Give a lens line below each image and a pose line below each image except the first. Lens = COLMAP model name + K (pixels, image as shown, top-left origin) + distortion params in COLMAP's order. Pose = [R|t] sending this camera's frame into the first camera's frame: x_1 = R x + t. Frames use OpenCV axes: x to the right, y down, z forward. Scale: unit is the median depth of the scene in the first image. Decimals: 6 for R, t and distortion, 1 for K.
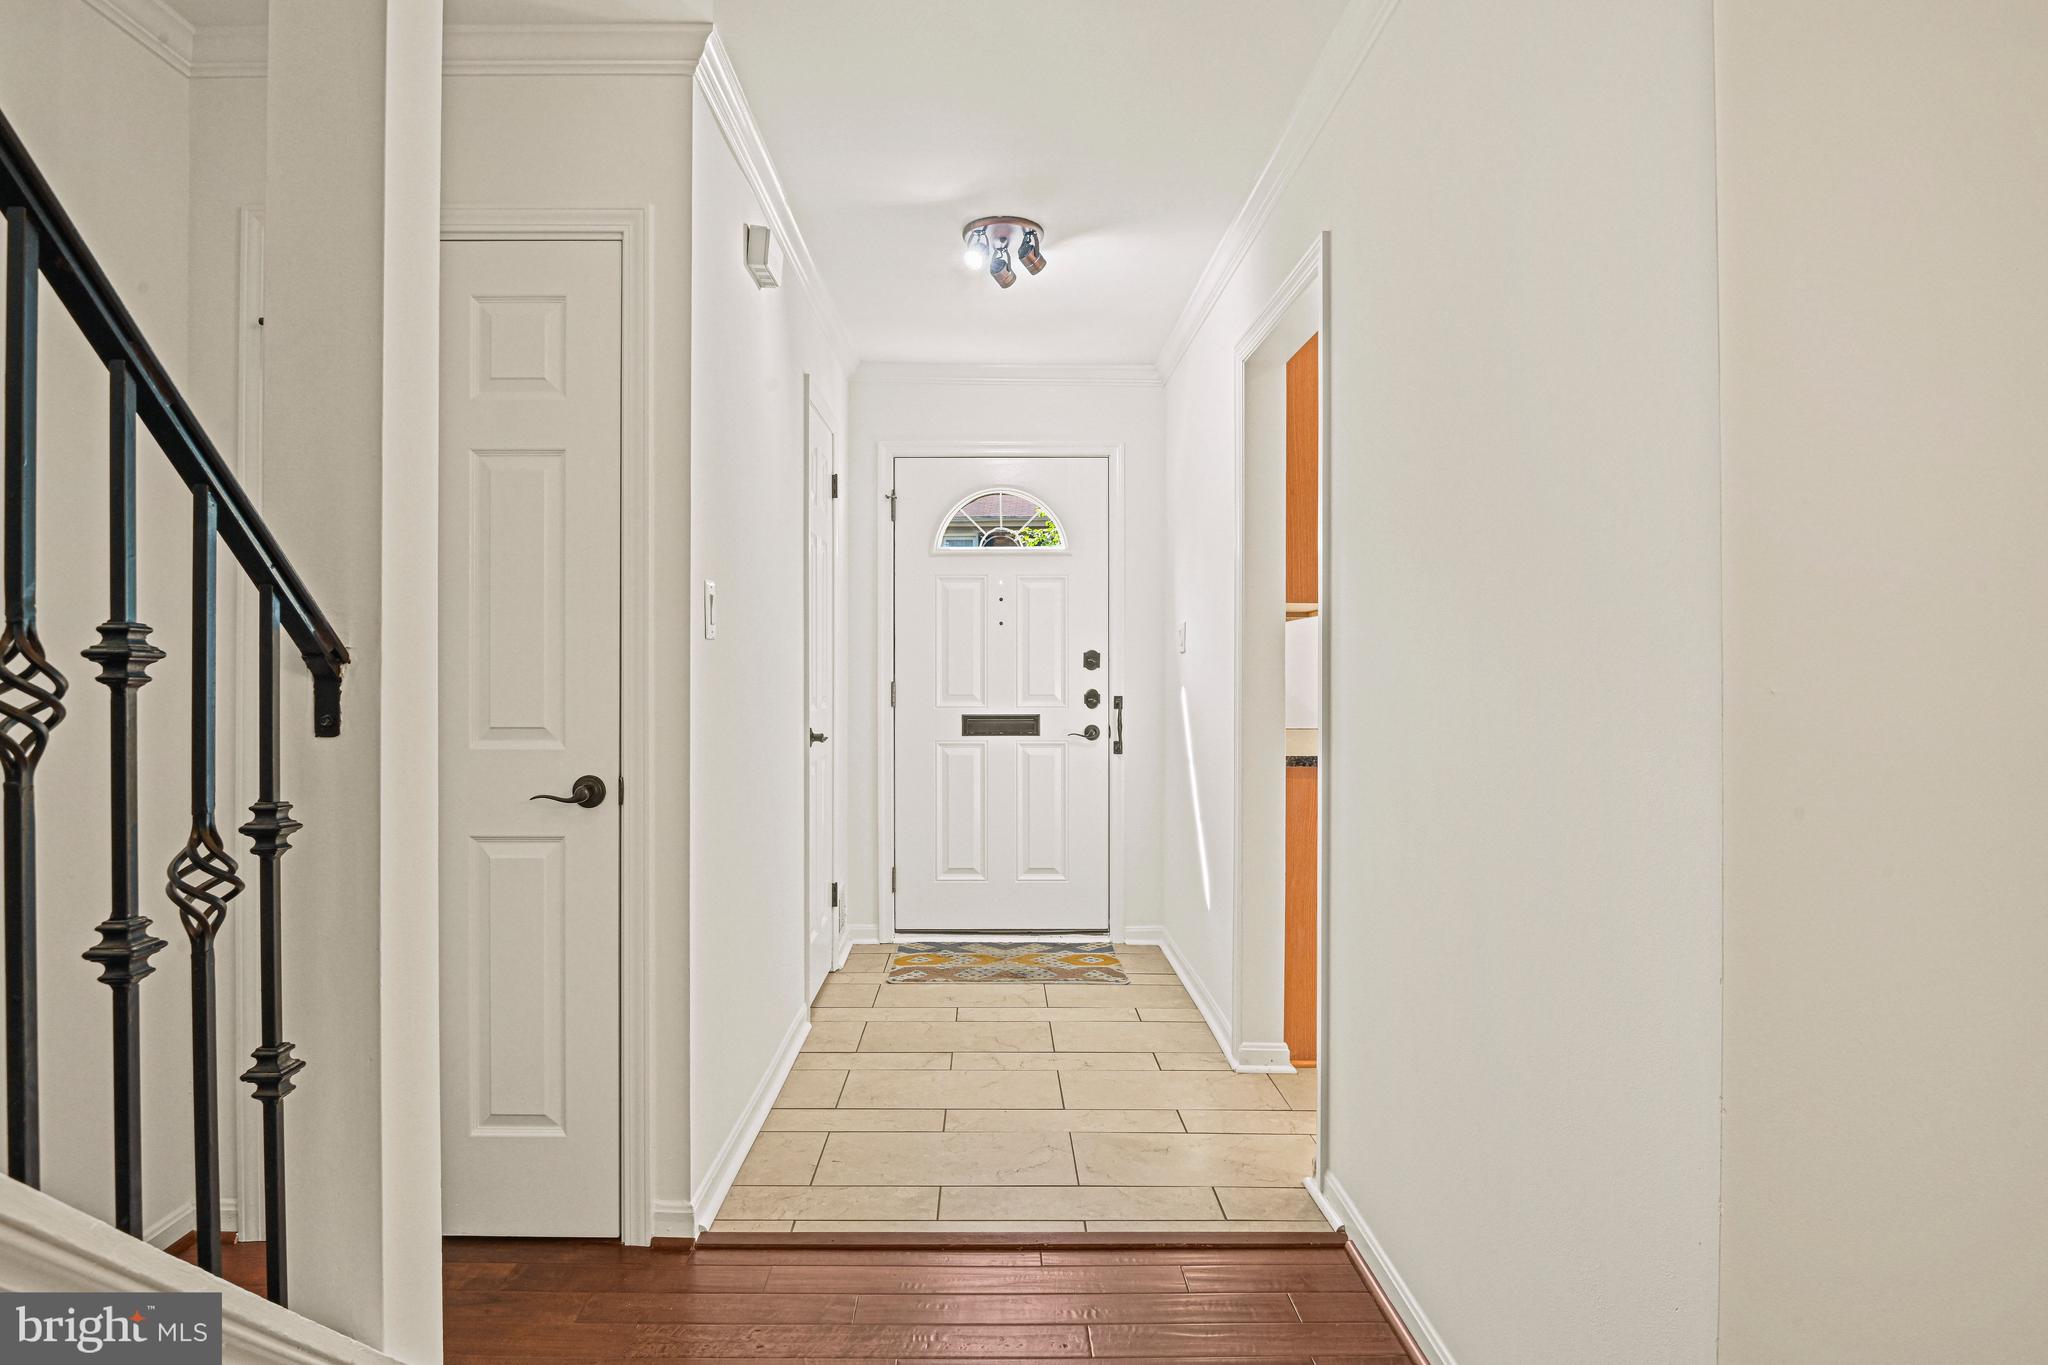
lens RADIAL K [[946.6, 0, 1023.7], [0, 946.6, 661.4], [0, 0, 1]] dist [-0.021024, 0.000313]
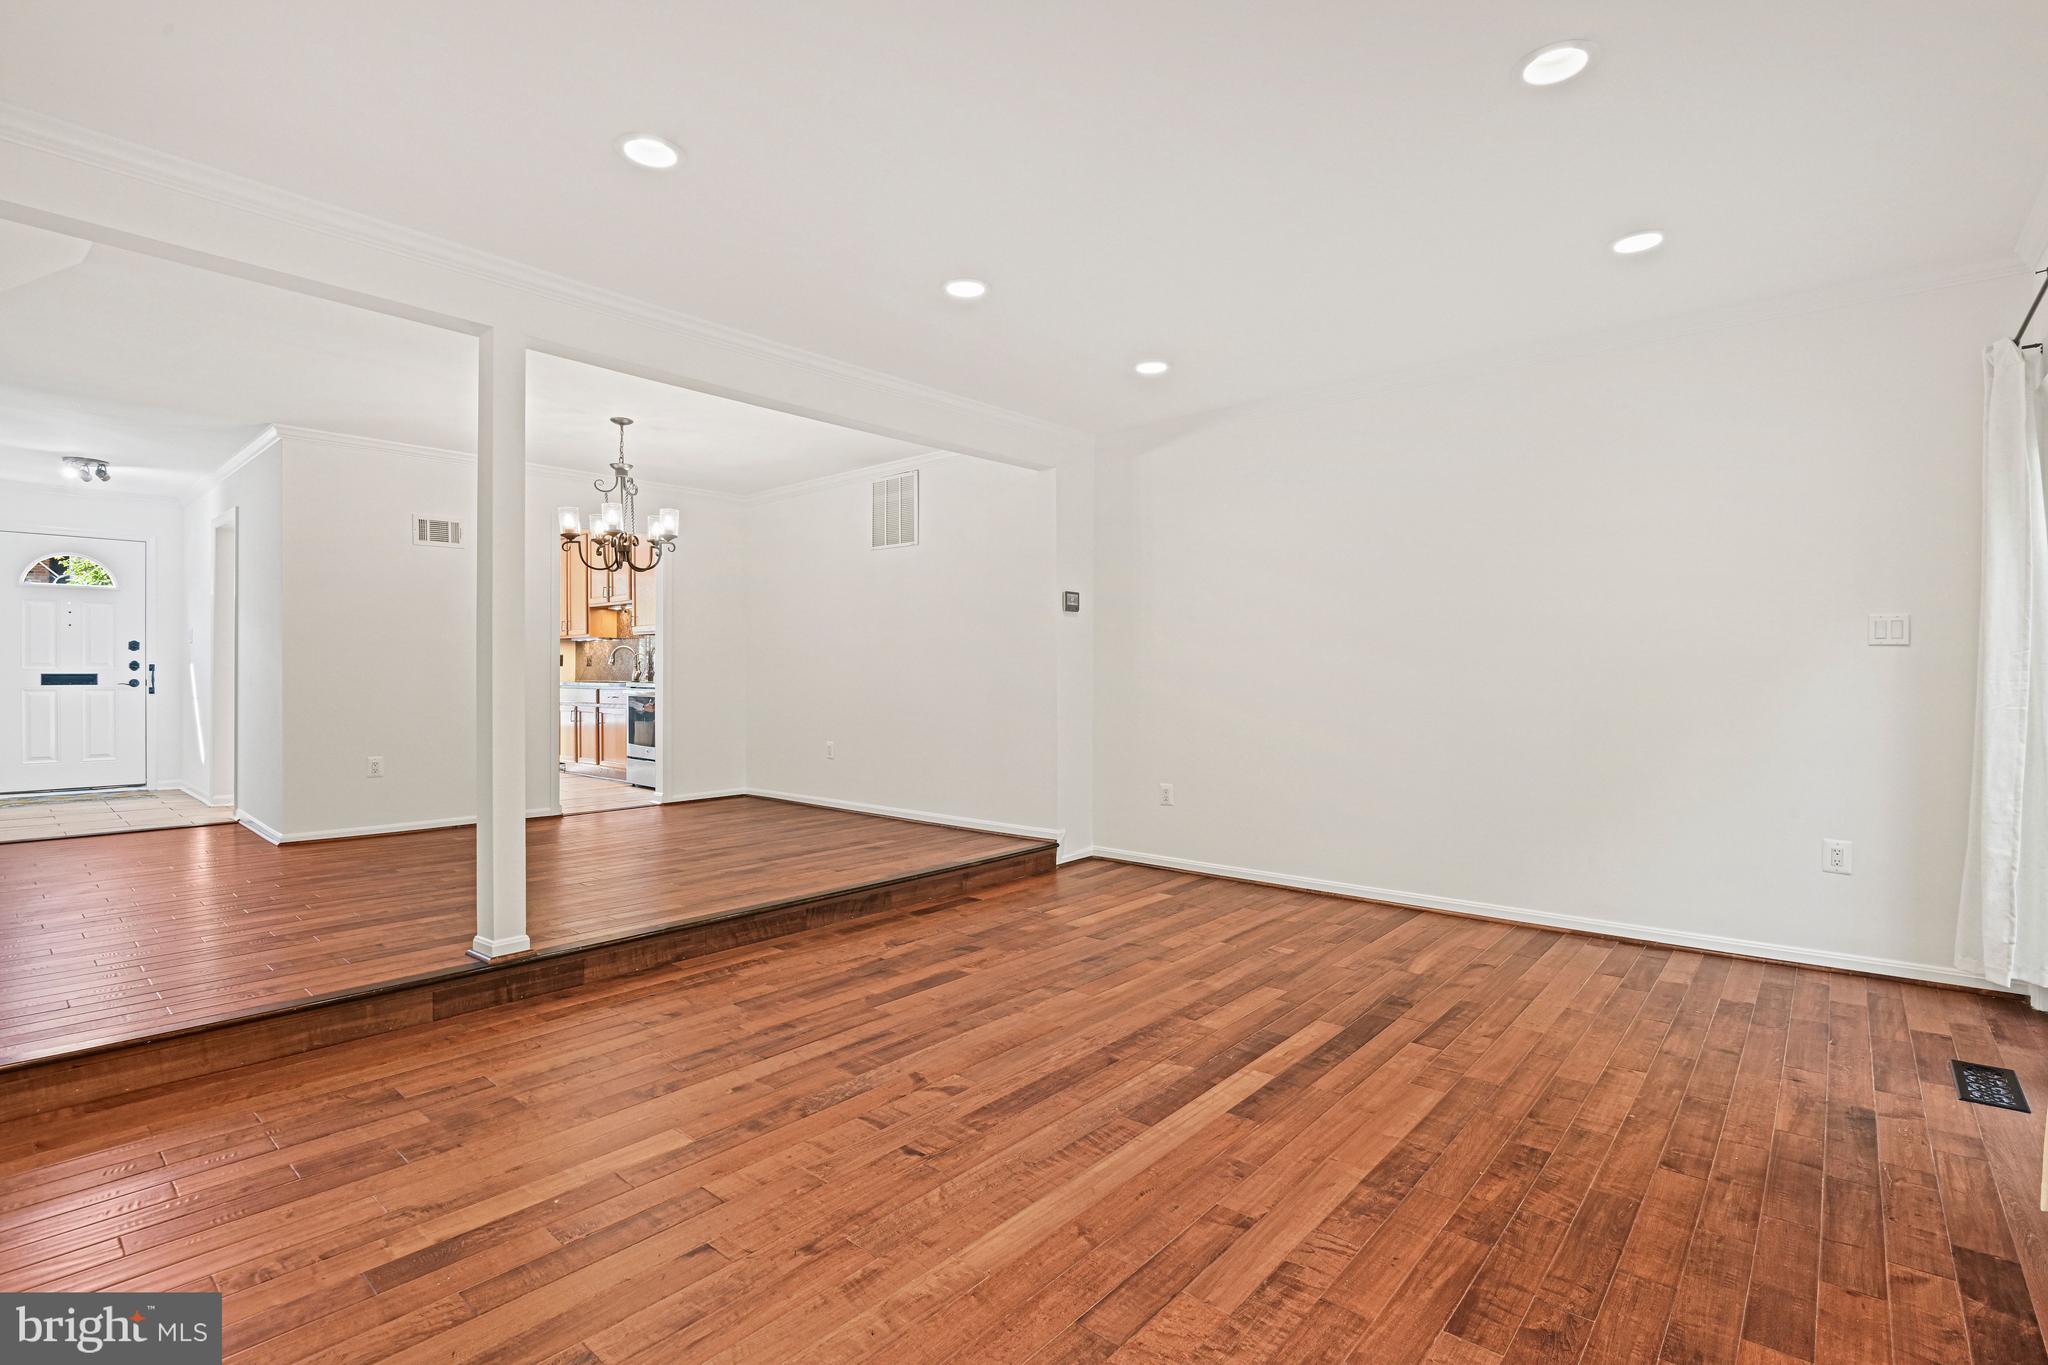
lens RADIAL K [[946.6, 0, 1023.7], [0, 946.6, 661.4], [0, 0, 1]] dist [-0.021024, 0.000313]
pose [[0.671711, 0.002532, 0.740809, -0.112673], [0.008320, 0.999905, -0.010961, 0.067282], [-0.740767, 0.013527, 0.671626, -1.625455]]
